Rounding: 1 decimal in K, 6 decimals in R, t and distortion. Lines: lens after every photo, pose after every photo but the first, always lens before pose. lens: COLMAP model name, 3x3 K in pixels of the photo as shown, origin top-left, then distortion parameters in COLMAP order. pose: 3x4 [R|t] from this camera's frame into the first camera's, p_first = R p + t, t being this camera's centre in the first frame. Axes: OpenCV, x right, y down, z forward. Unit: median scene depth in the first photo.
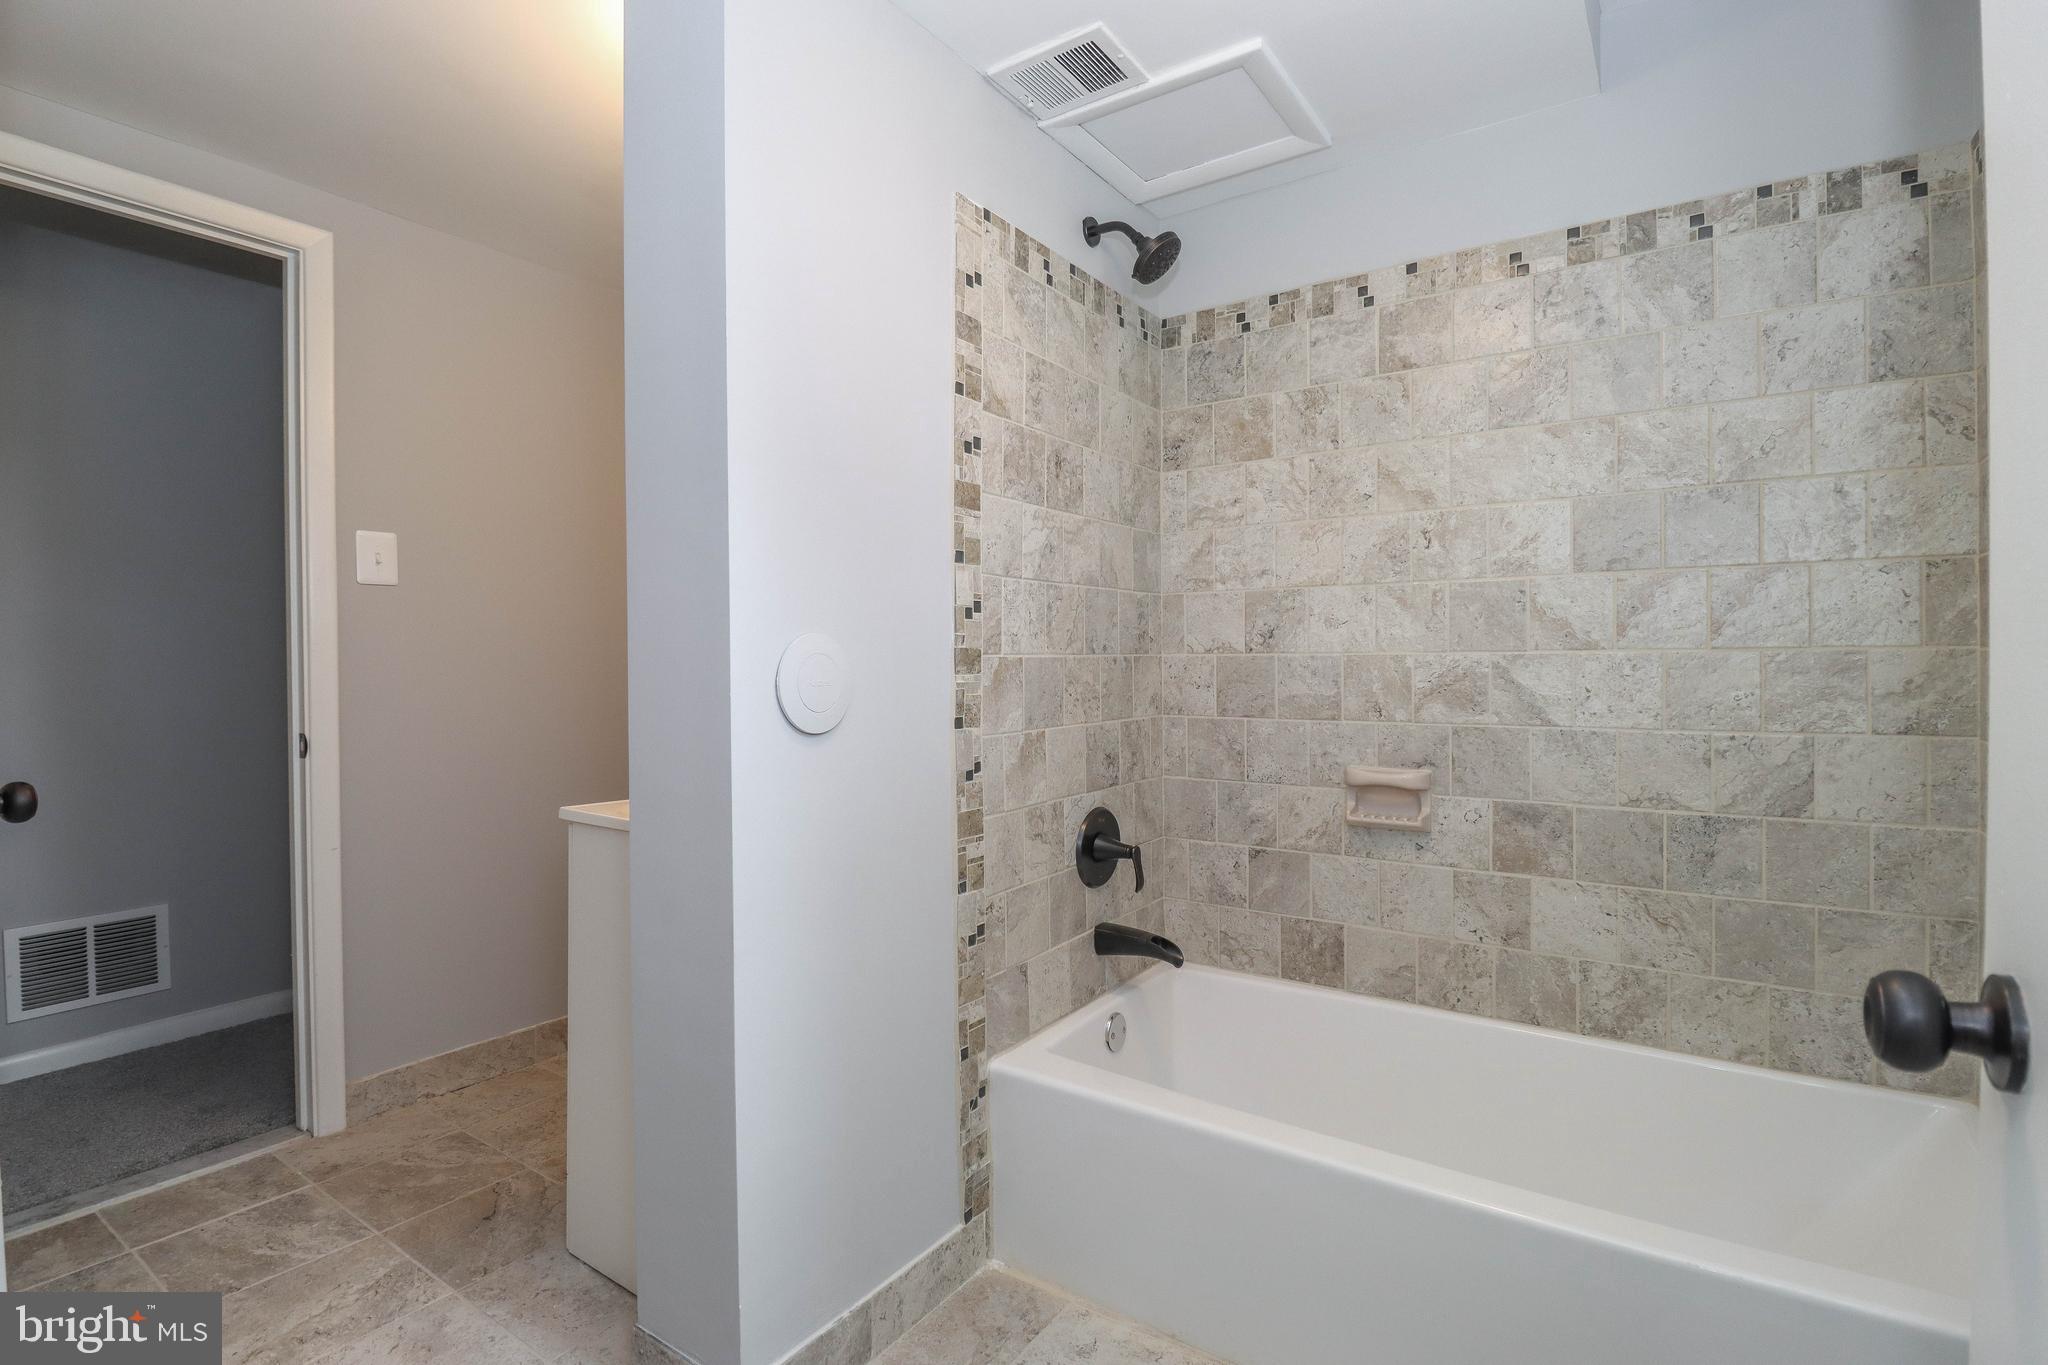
lens RADIAL K [[984.2, 0, 1021.2], [0, 984.2, 675.2], [0, 0, 1]] dist [-0.009258, -0.000378]
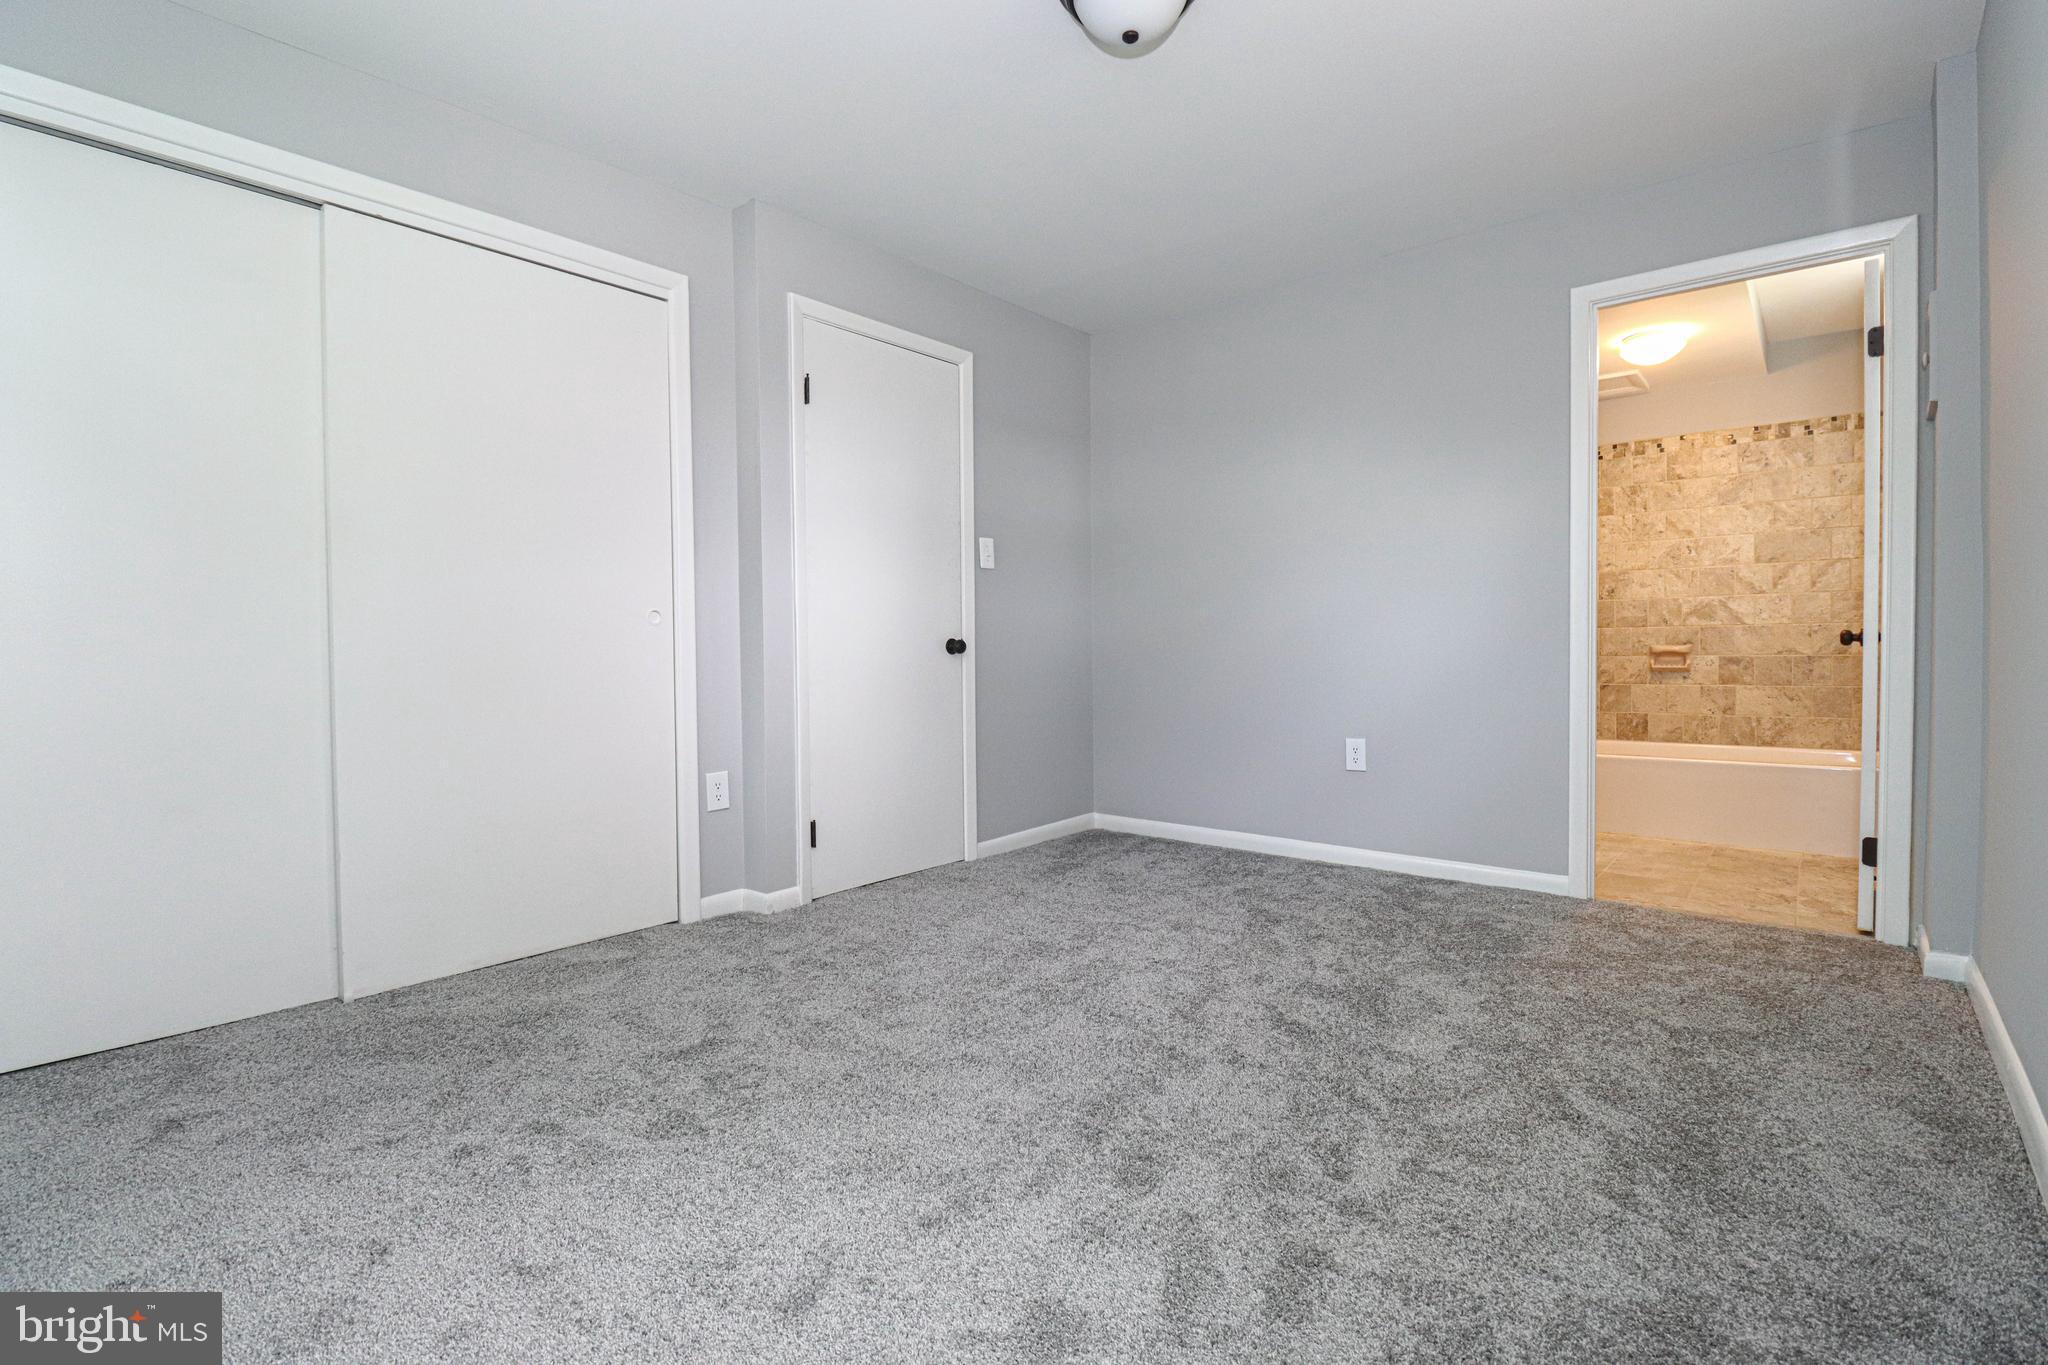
lens RADIAL K [[984.2, 0, 1018.3], [0, 984.2, 681.7], [0, 0, 1]] dist [-0.009258, -0.000378]
pose [[0.997899, -0.005819, -0.064524, -1.132674], [0.006875, 0.999846, 0.016157, 0.142305], [0.064420, -0.016566, 0.997785, -1.591890]]
